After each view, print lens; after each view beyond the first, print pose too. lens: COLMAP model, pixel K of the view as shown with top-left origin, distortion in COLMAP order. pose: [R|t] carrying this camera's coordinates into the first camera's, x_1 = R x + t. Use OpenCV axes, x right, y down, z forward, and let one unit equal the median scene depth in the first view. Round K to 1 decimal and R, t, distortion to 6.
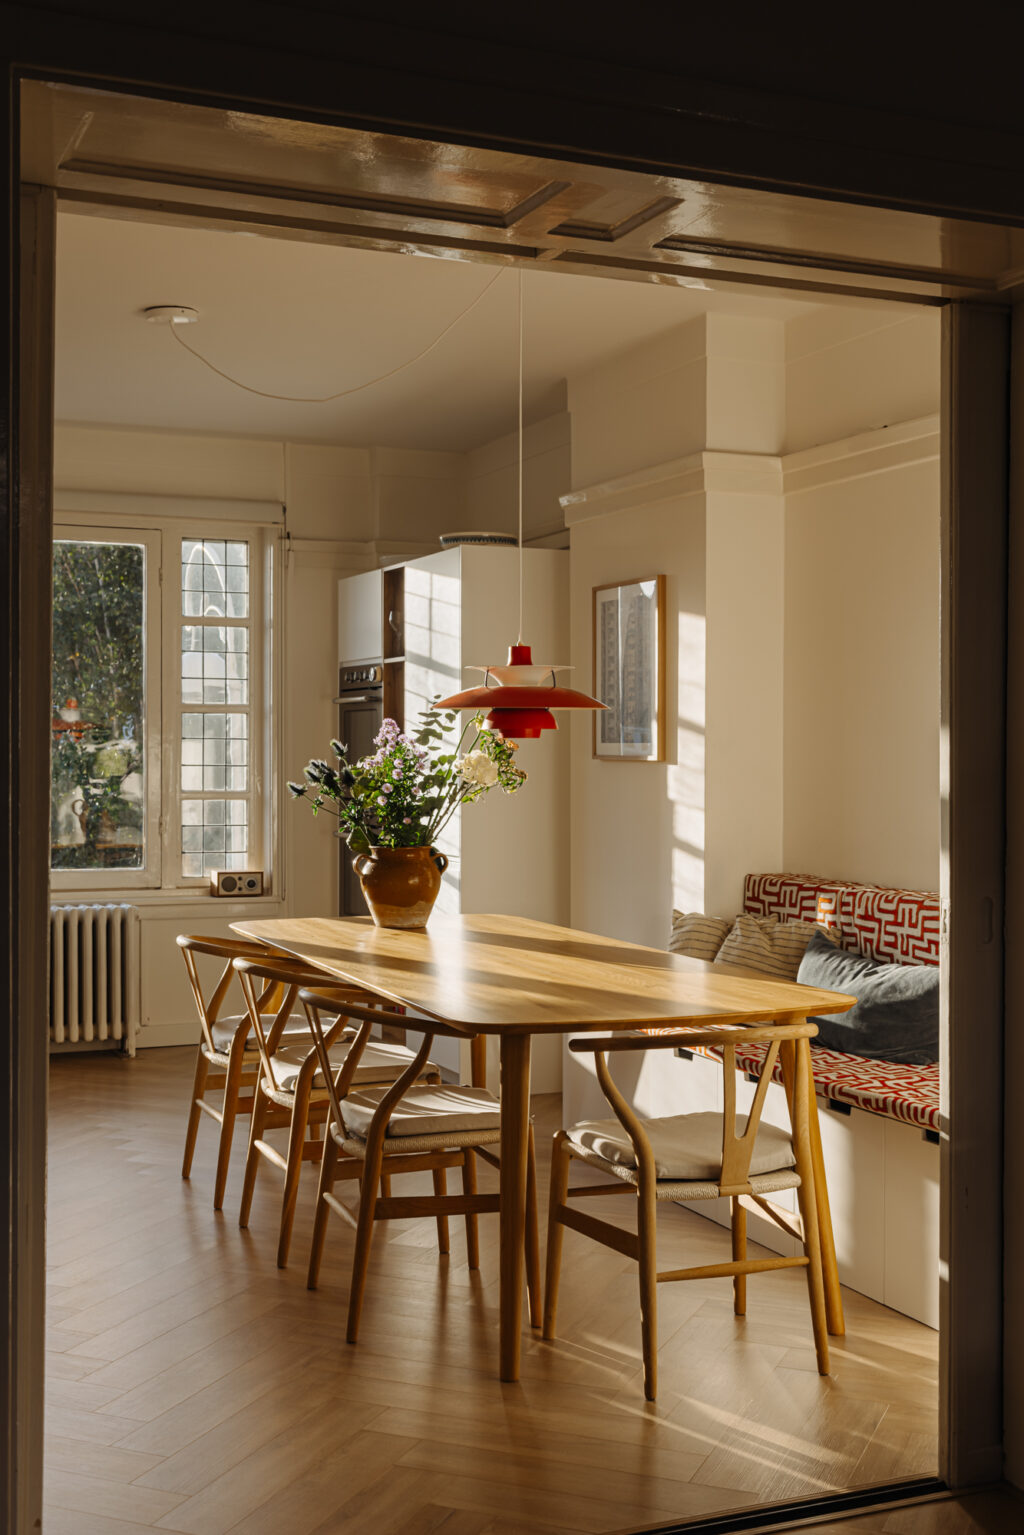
lens RADIAL K [[1799.2, 0, 512.0], [0, 1799.2, 767.5], [0, 0, 1]] dist [-0.003235, -0.005264]
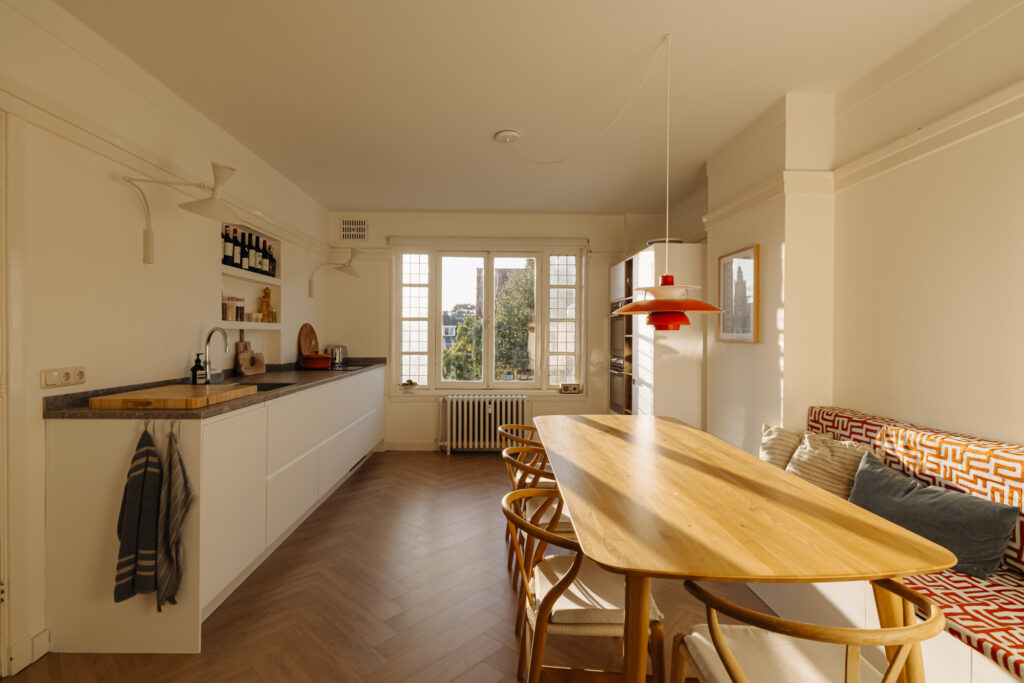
lens RADIAL K [[490.5, 0, 512.0], [0, 490.5, 341.5], [0, 0, 1]] dist [-0.001485, -0.000353]
pose [[0.933415, 0.004210, -0.358775, 0.030322], [-0.003393, 0.999990, 0.002907, -0.005756], [0.358783, -0.001496, 0.933420, 0.461416]]
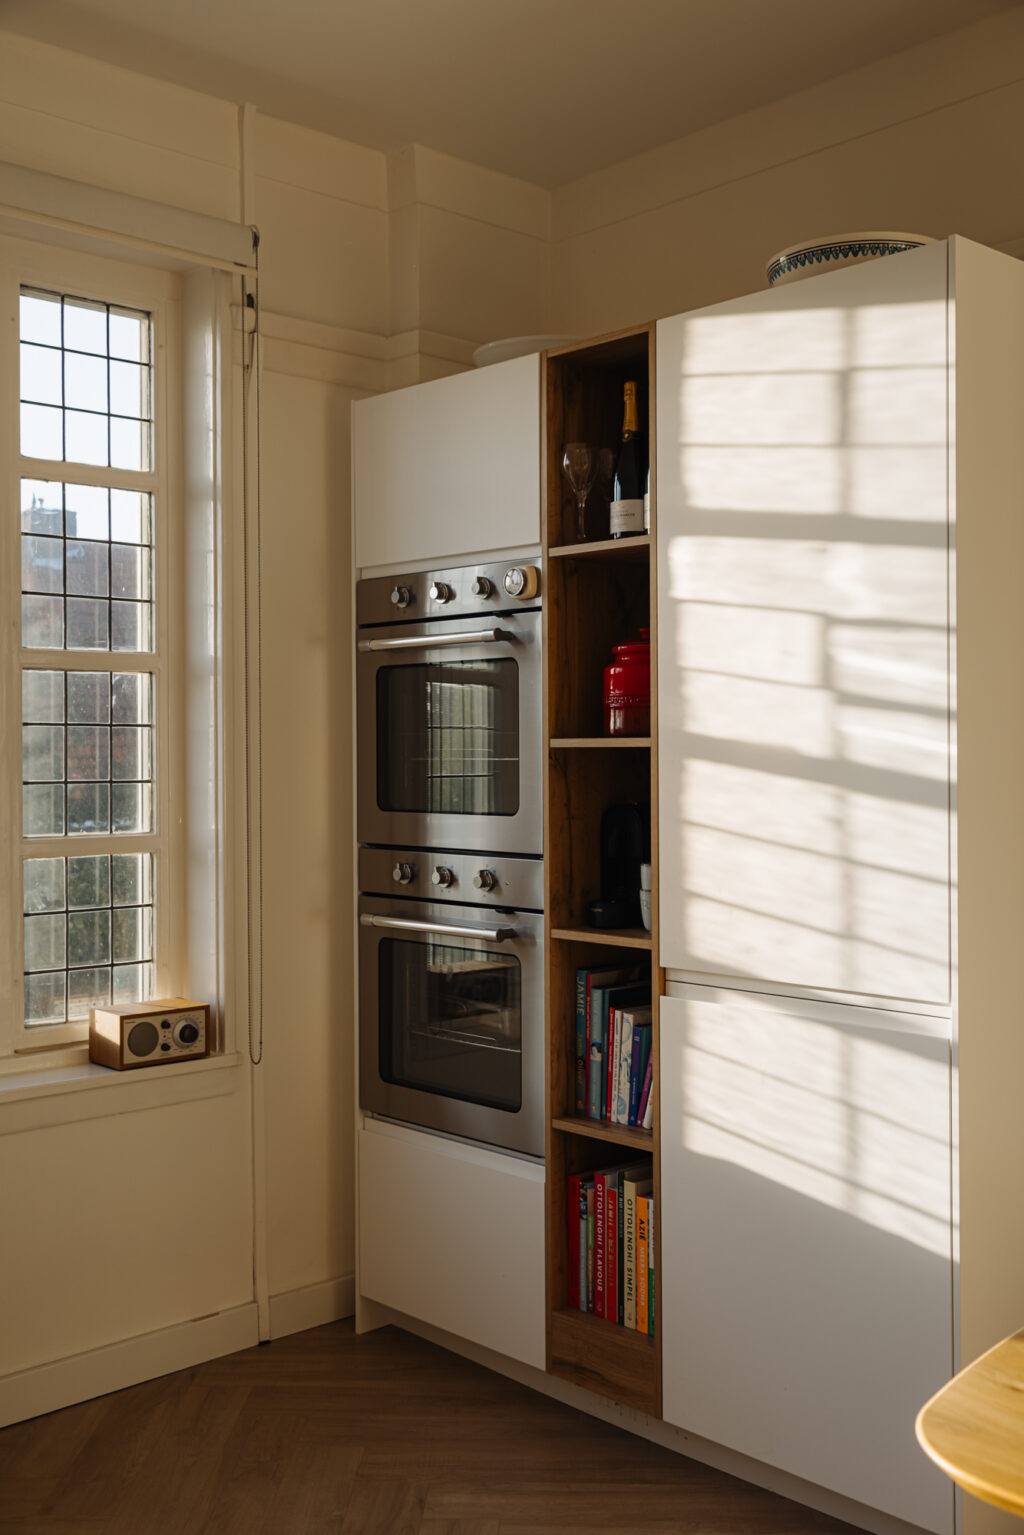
lens RADIAL K [[1559.2, 0, 512.0], [0, 1559.2, 767.5], [0, 0, 1]] dist [-0.007880, -0.005914]
pose [[0.940534, -0.009750, 0.339559, -0.292529], [0.010357, 0.999946, 0.000025, -0.005483], [-0.339541, 0.003494, 0.940585, 0.851256]]
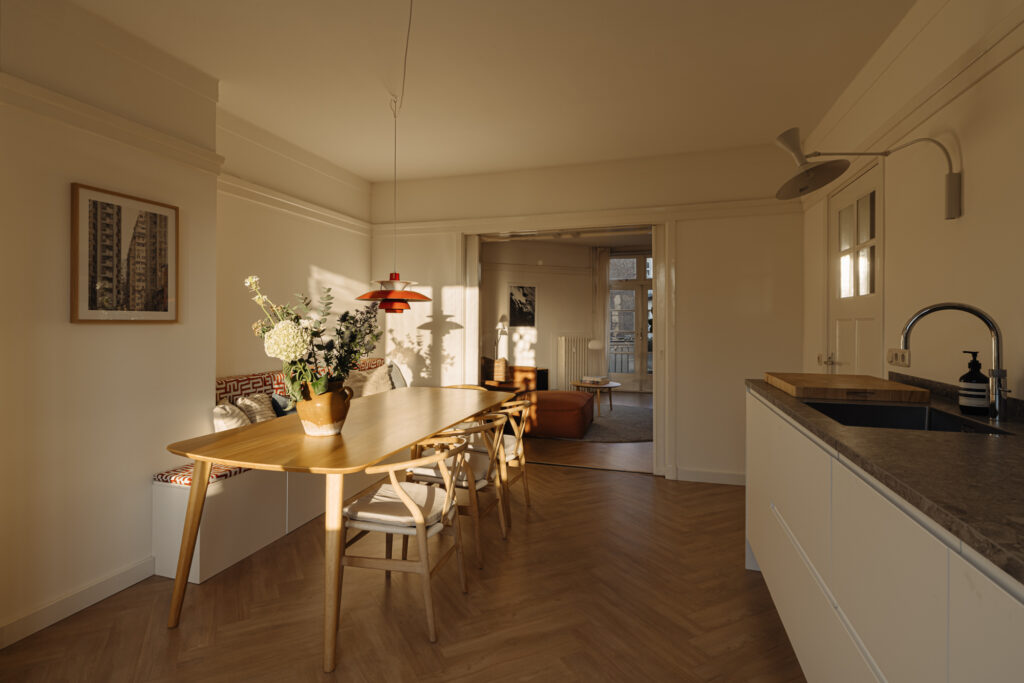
lens RADIAL K [[509.4, 0, 511.5], [0, 509.4, 318.8], [0, 0, 1]] dist [-0.000339, -0.000059]
pose [[-0.779200, -0.006093, 0.626745, -0.460730], [-0.003256, 0.999979, 0.005674, -0.010699], [-0.626766, 0.002380, -0.779204, 1.257229]]
